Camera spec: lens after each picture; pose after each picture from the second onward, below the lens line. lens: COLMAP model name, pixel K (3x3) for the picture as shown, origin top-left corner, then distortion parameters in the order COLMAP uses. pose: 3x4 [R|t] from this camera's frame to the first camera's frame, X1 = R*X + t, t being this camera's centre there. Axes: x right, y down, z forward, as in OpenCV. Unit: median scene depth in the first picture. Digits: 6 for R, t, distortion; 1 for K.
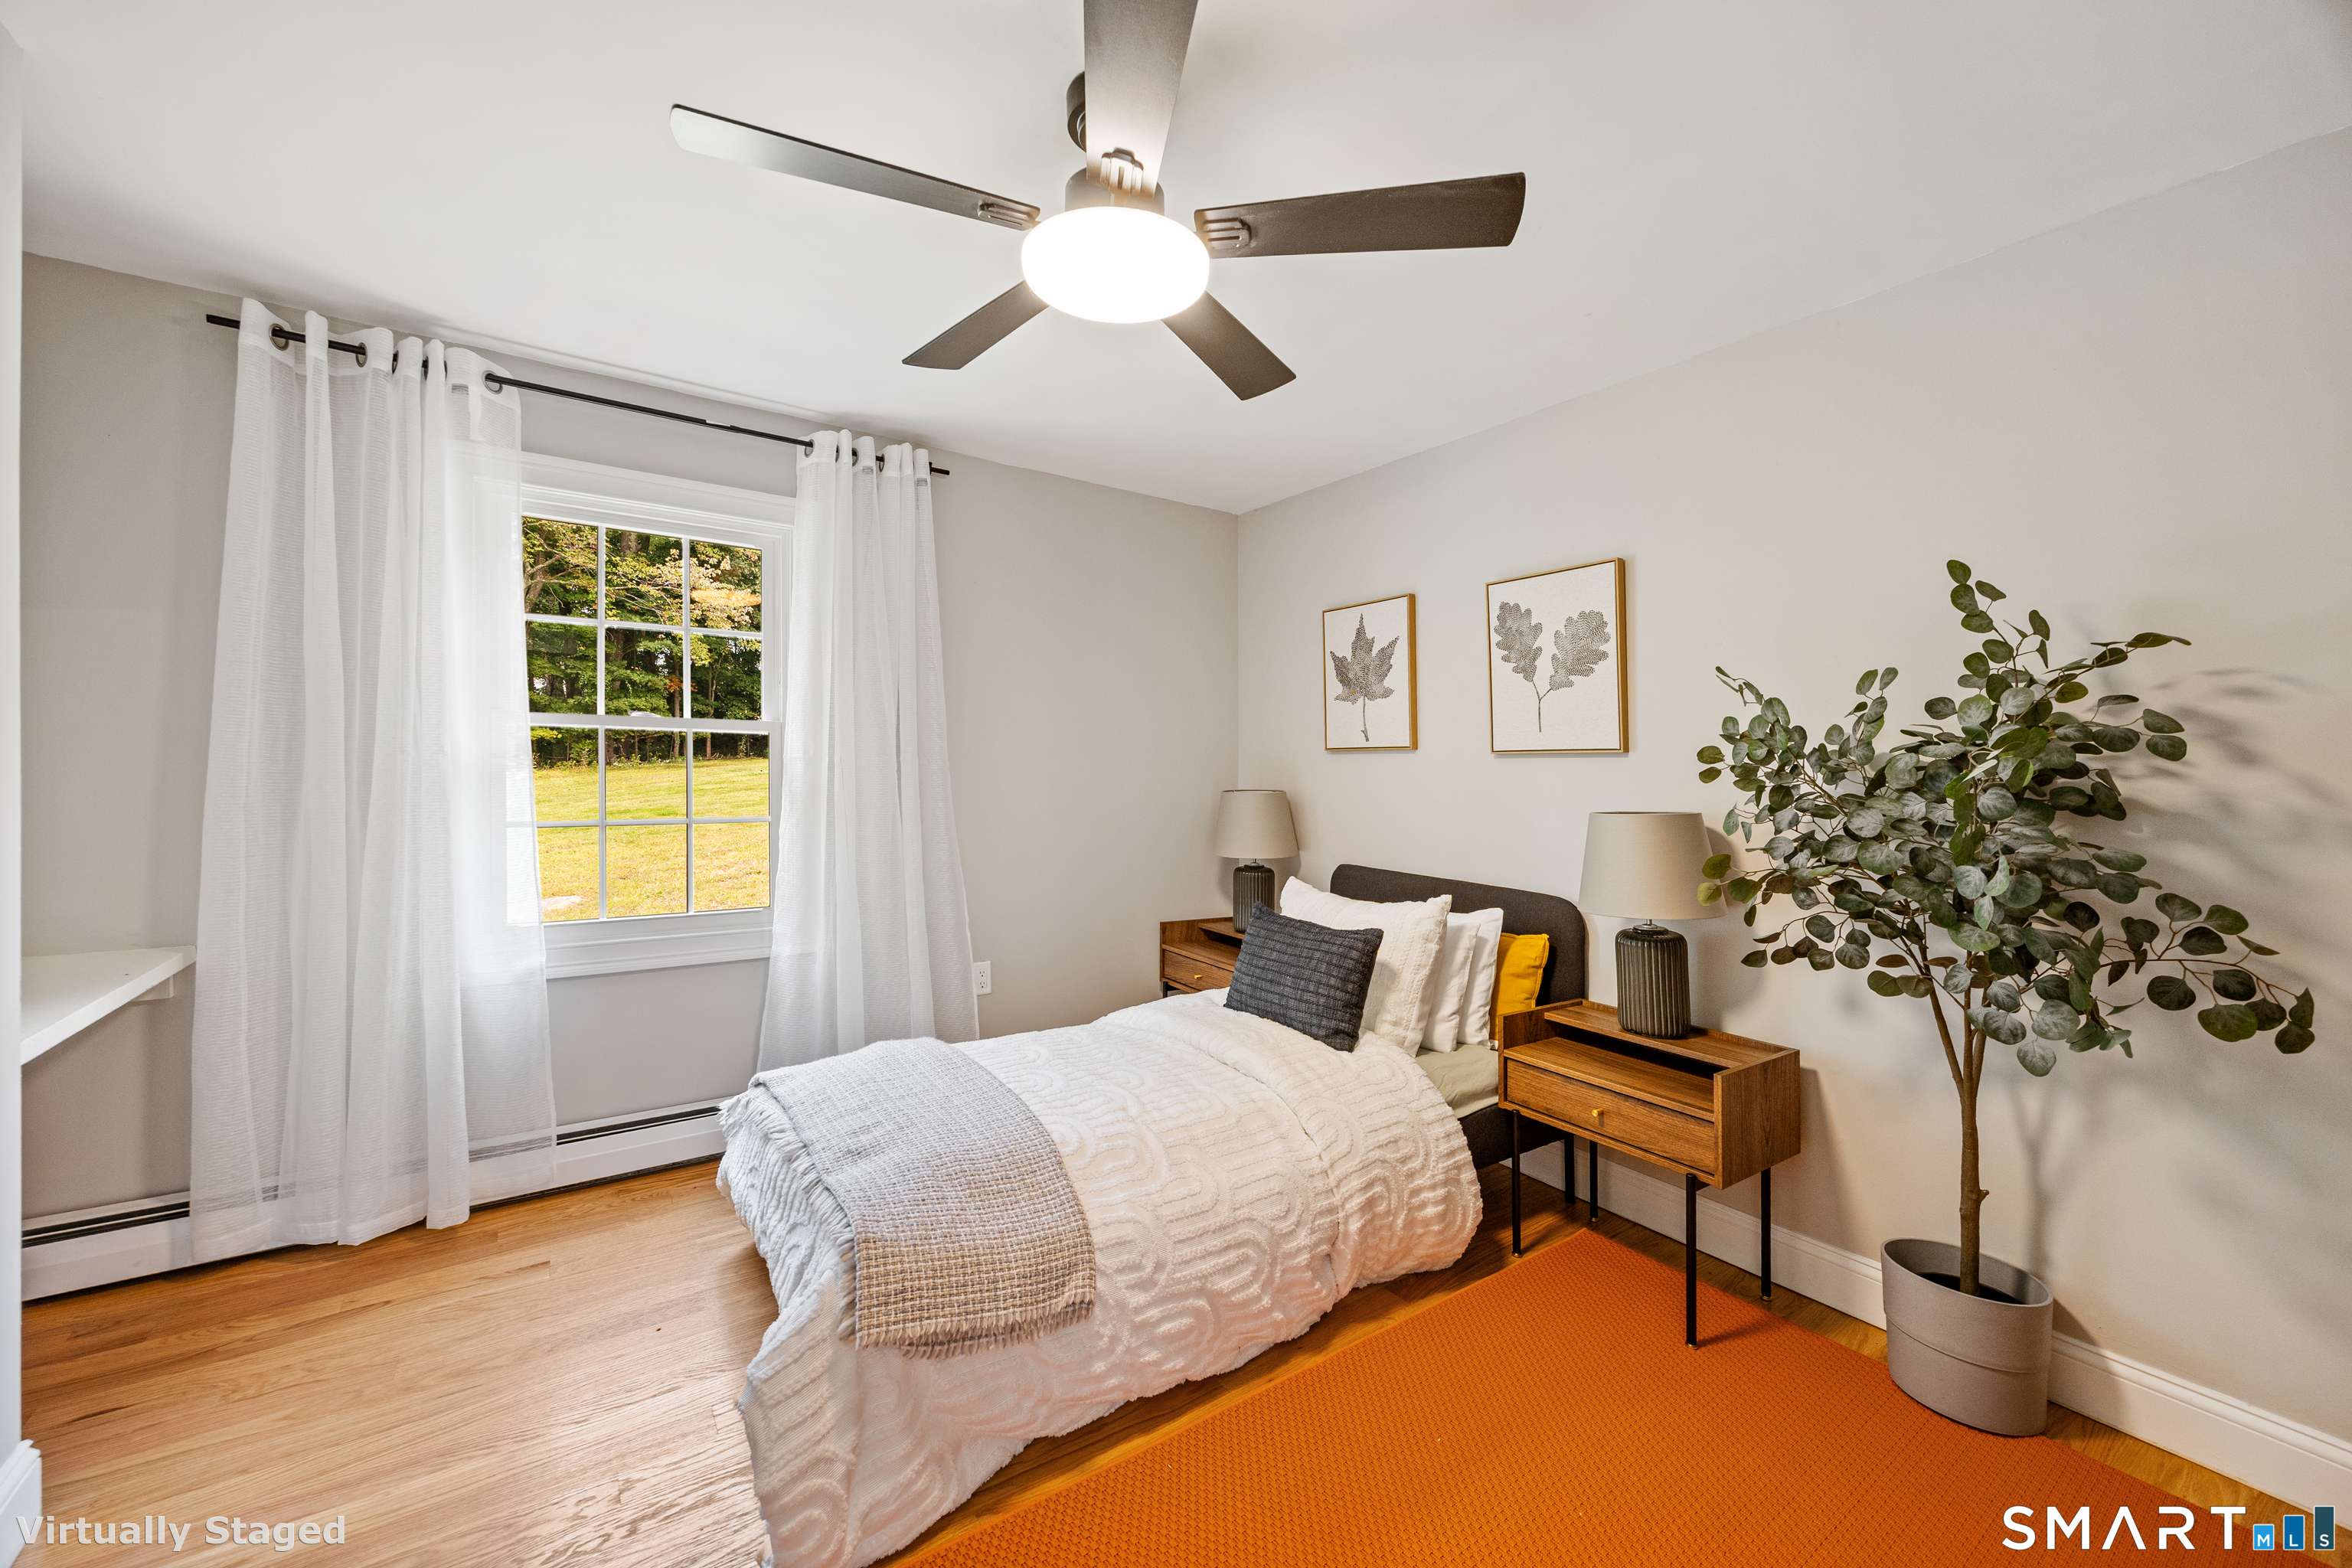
lens RADIAL K [[934.4, 0, 1185.6], [0, 934.4, 745.0], [0, 0, 1]] dist [-0.002009, -0.000181]
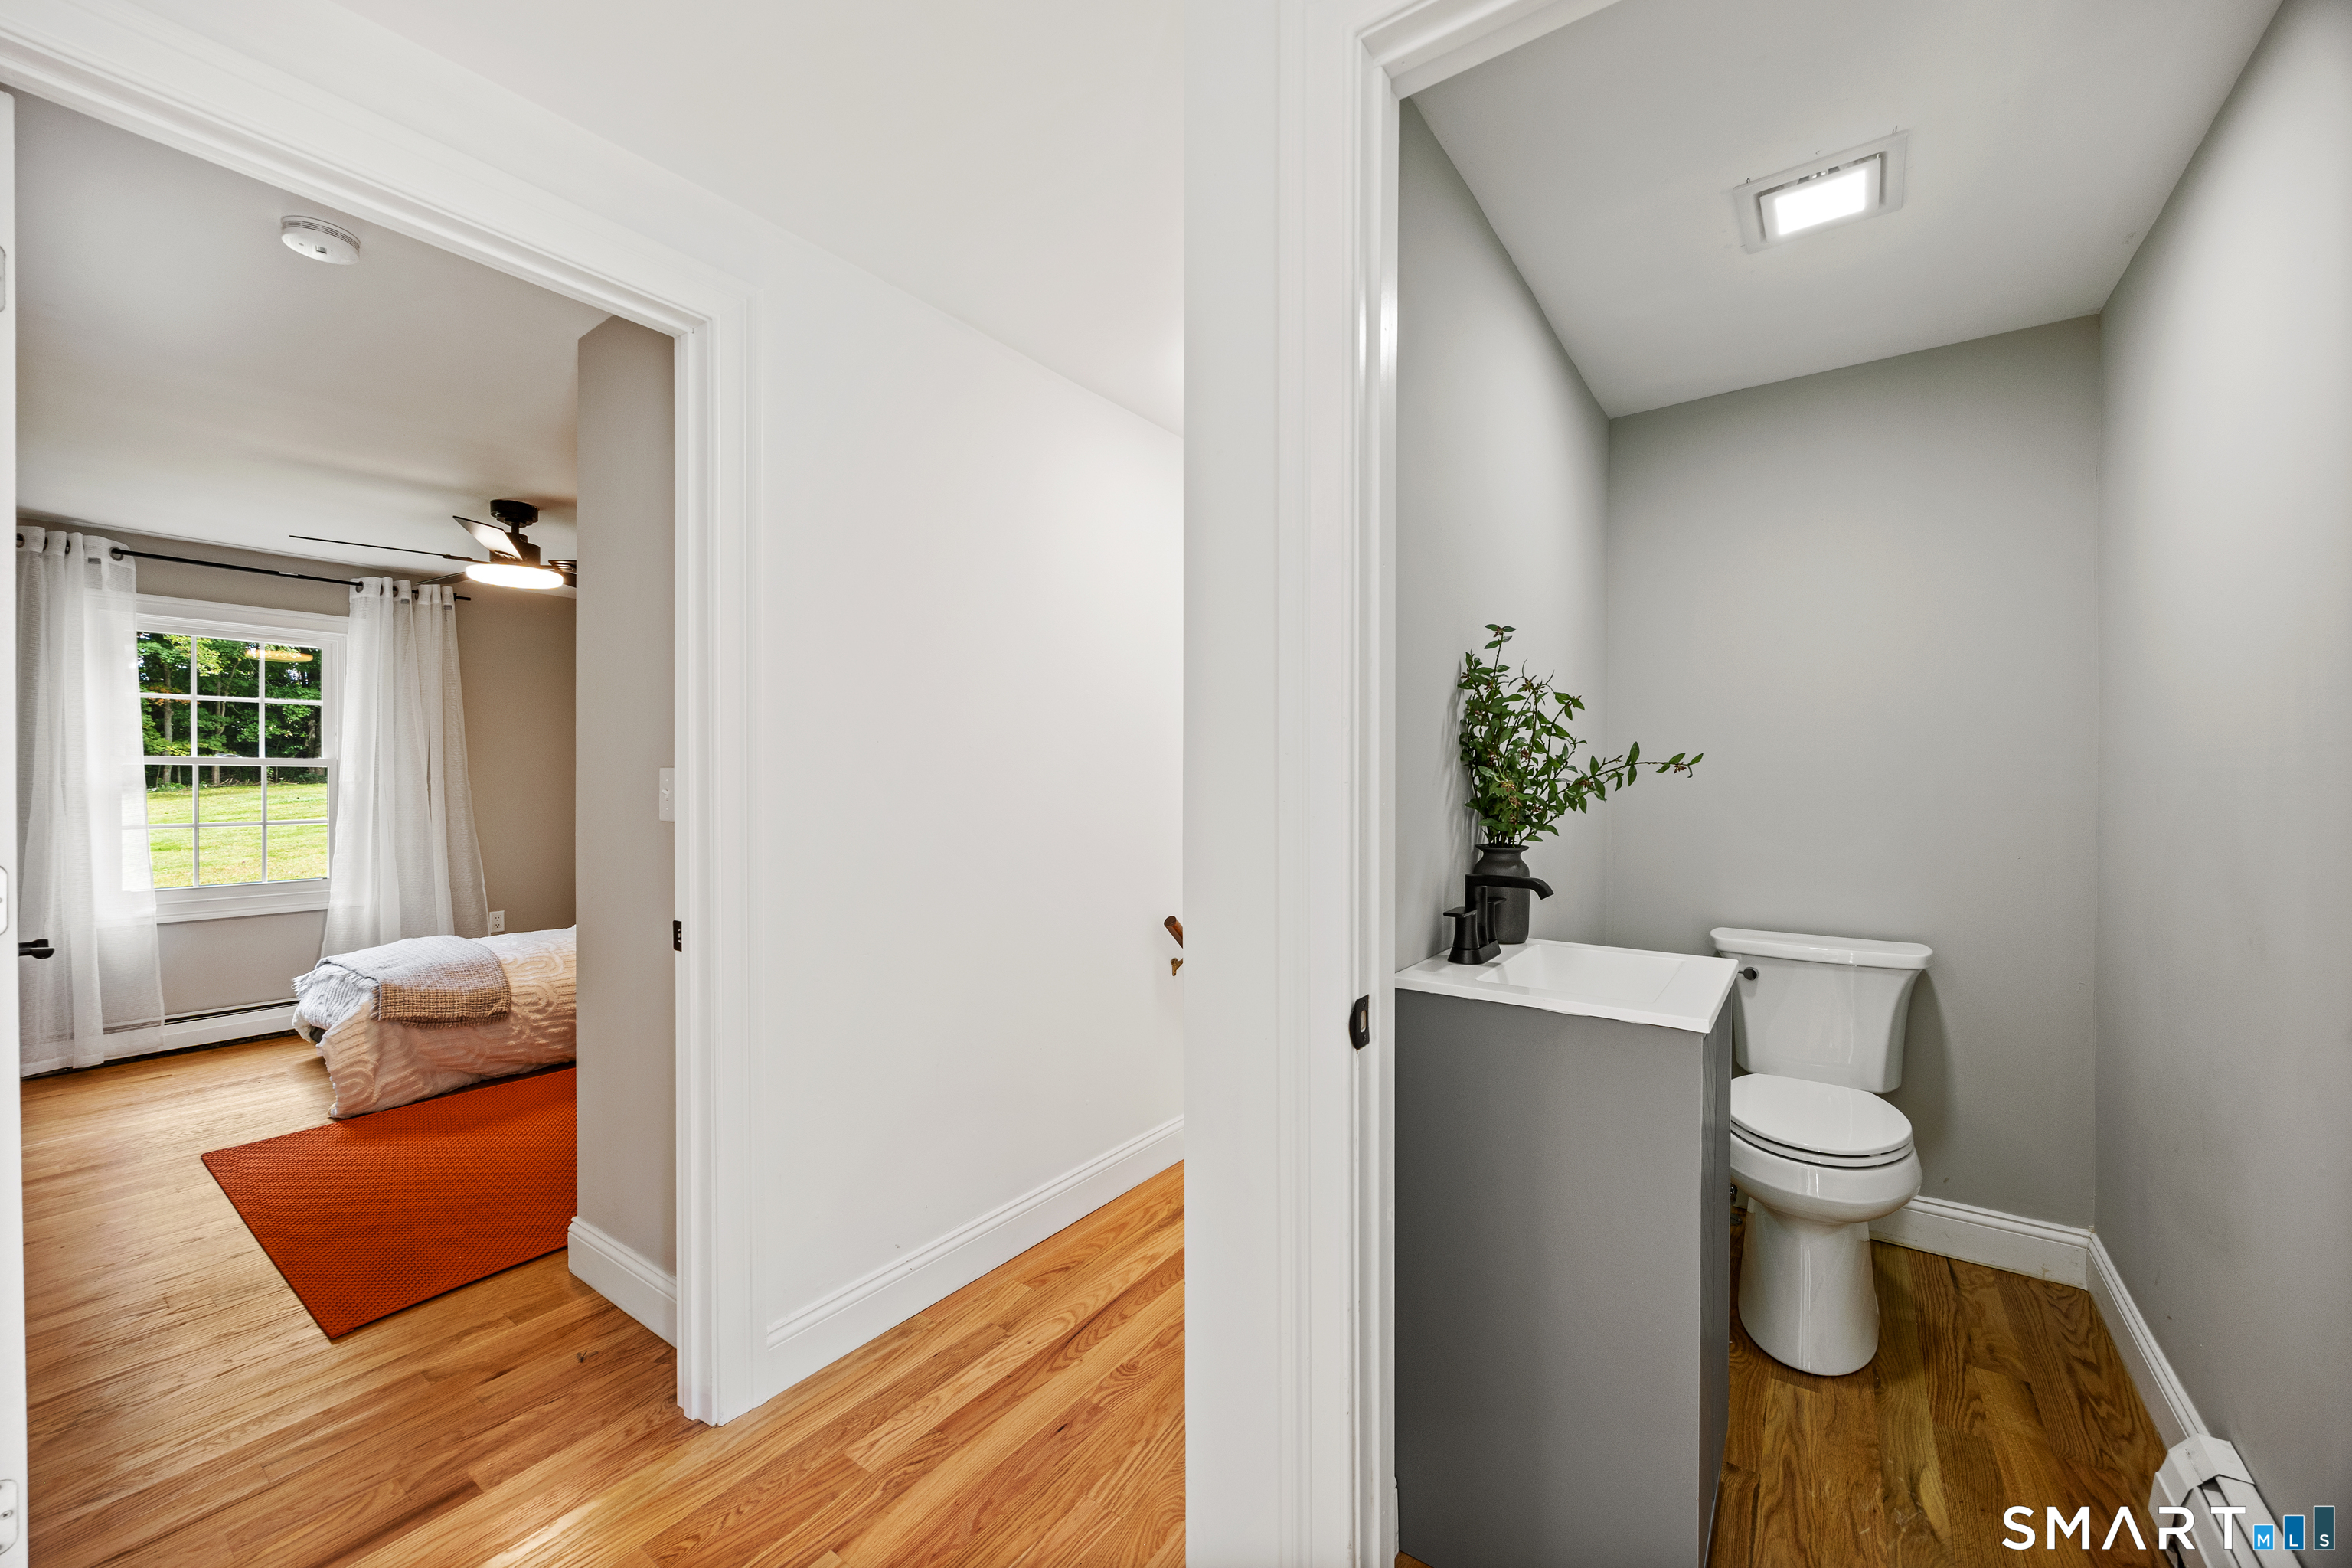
lens RADIAL K [[915.6, 0, 1177.3], [0, 915.6, 757.4], [0, 0, 1]] dist [0.001662, 0.000227]
pose [[0.942588, -0.001970, 0.333952, 0.455367], [0.004723, 0.999961, -0.007432, -0.011036], [-0.333924, 0.008583, 0.942561, -1.097247]]
